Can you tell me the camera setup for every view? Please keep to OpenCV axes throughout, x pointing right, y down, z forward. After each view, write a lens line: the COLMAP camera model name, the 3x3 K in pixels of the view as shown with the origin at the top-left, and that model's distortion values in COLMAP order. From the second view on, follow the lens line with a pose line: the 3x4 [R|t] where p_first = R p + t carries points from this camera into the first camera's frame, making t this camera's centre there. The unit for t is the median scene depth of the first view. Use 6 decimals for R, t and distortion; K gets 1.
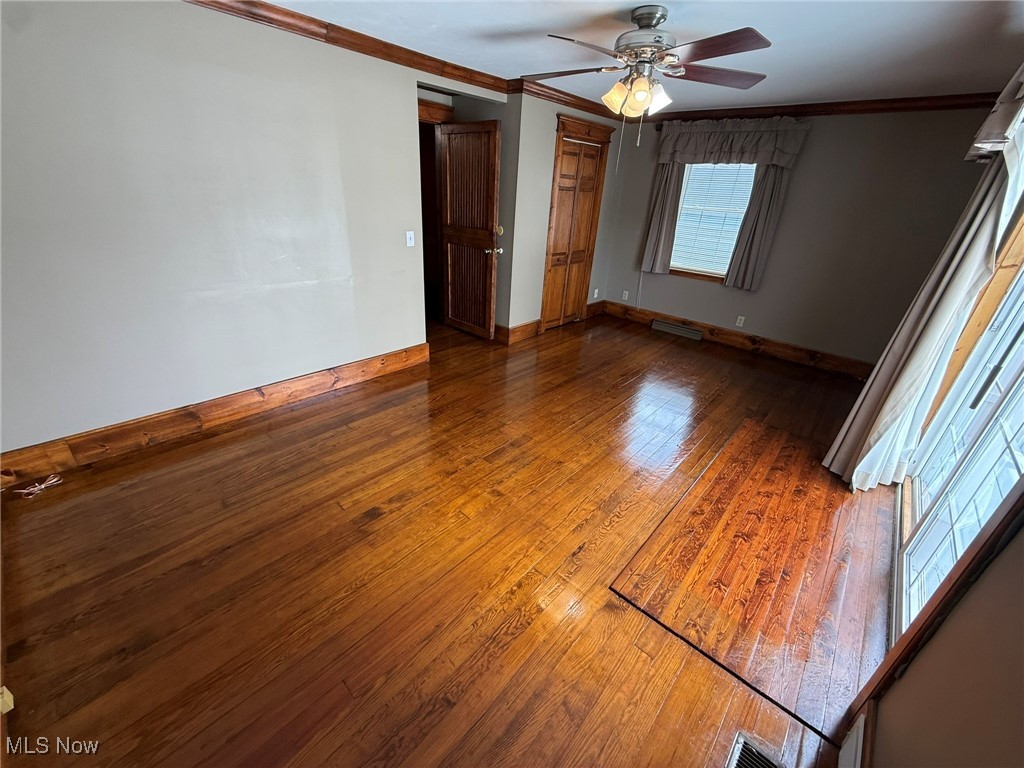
lens RADIAL K [[407.5, 0, 509.9], [0, 407.5, 384.1], [0, 0, 1]] dist [-0.002084, 0.000649]
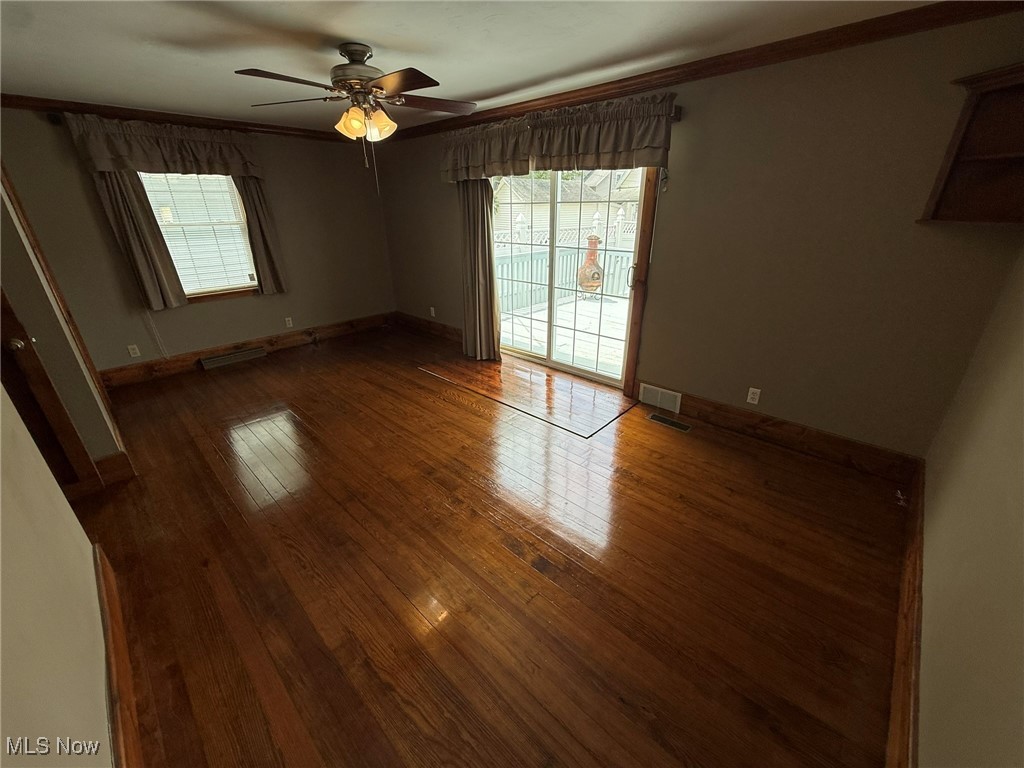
lens RADIAL K [[407.5, 0, 509.9], [0, 407.5, 384.1], [0, 0, 1]] dist [-0.002084, 0.000649]
pose [[0.022379, -0.448389, 0.893558, -0.527155], [0.447304, 0.803823, 0.392157, -0.218828], [-0.894102, 0.390916, 0.218555, 0.375730]]
